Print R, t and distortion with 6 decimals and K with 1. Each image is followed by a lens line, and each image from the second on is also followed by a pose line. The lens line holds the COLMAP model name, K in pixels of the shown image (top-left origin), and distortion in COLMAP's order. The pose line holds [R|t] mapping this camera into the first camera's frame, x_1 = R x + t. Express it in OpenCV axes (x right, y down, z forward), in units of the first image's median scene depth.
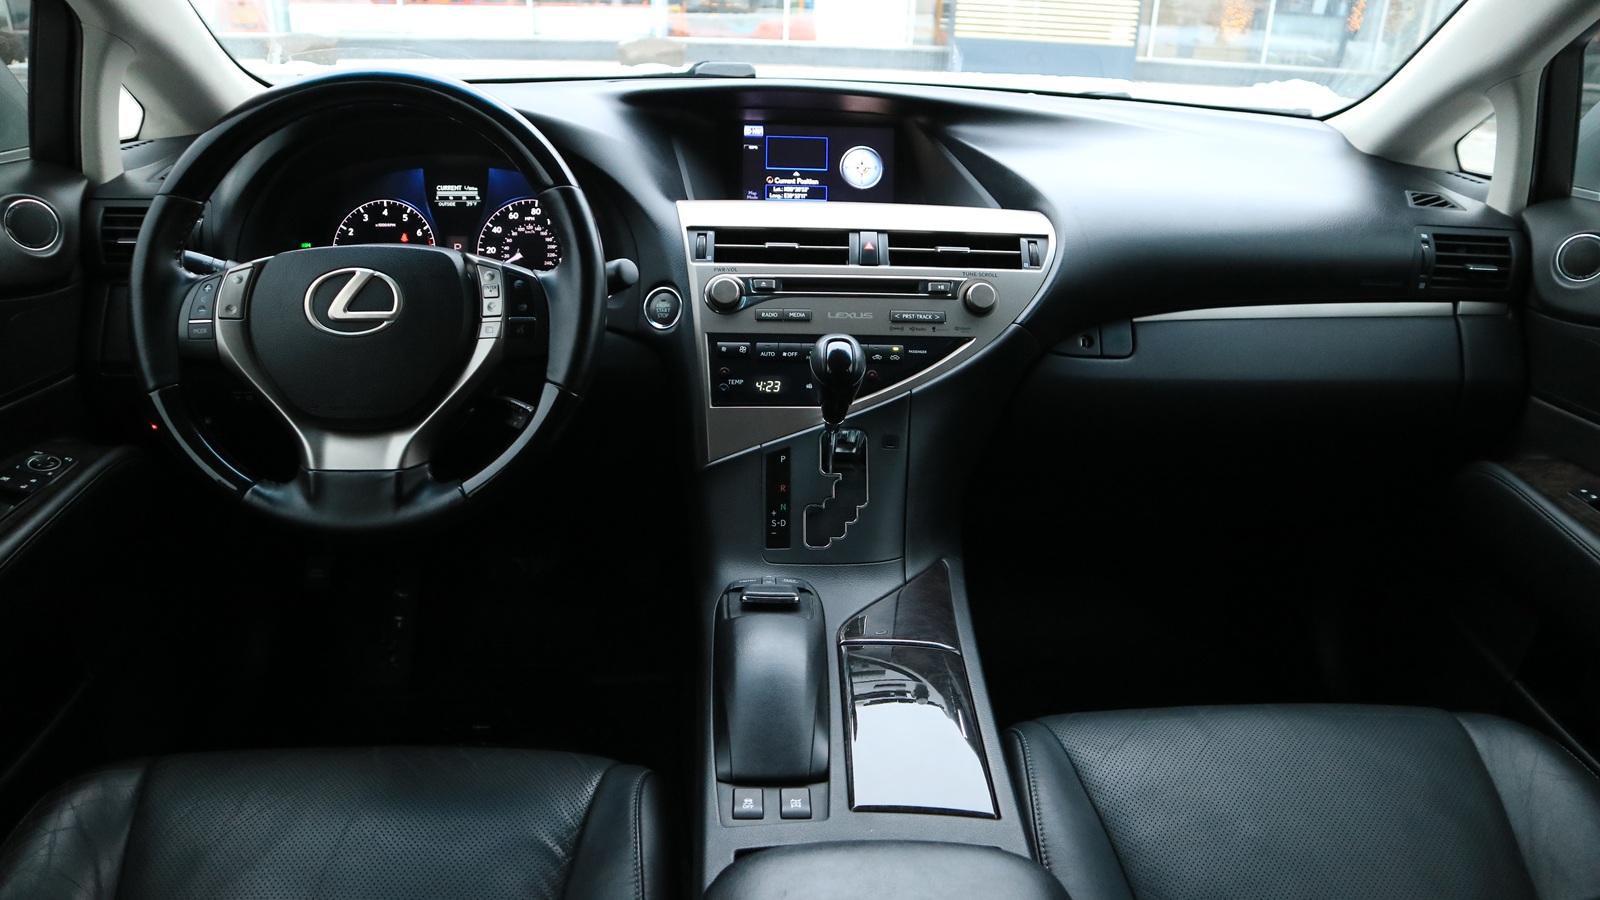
lens RADIAL K [[1129.0, 0, 800.3], [0, 1129.0, 433.8], [0, 0, 1]] dist [-0.083838, 0.018846]
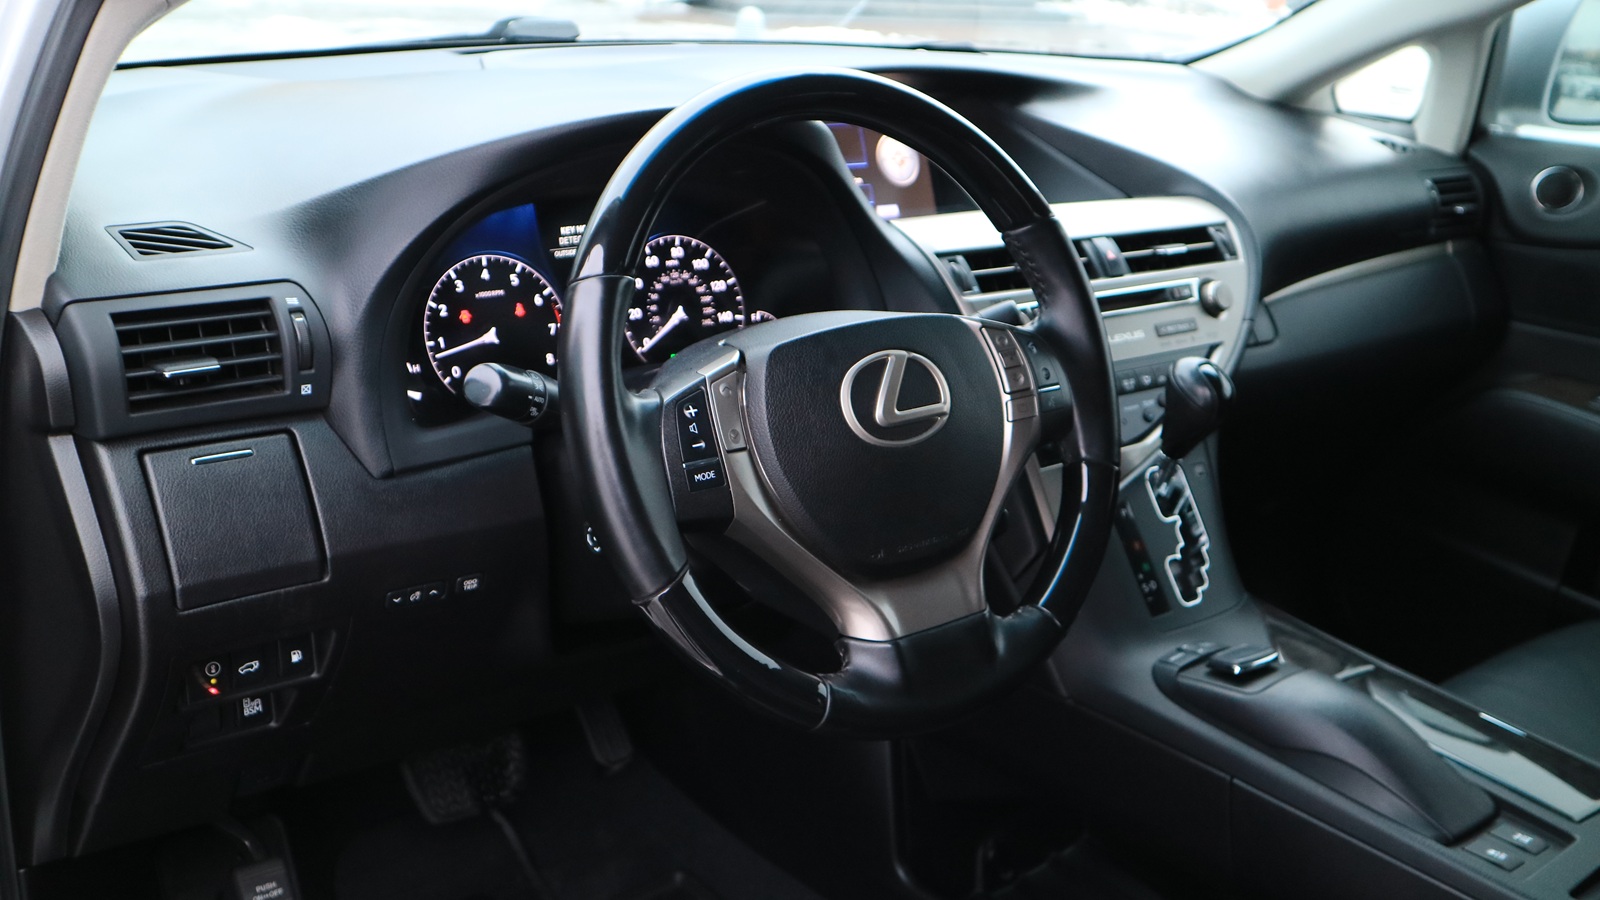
lens RADIAL K [[1626.4, 0, 808.4], [0, 1626.4, 453.8], [0, 0, 1]] dist [0.026979, 0.000000]
pose [[0.795818, -0.172643, 0.580404, -0.668024], [0.181769, 0.982401, 0.042986, -0.086187], [-0.577610, 0.071291, 0.813194, 0.102973]]
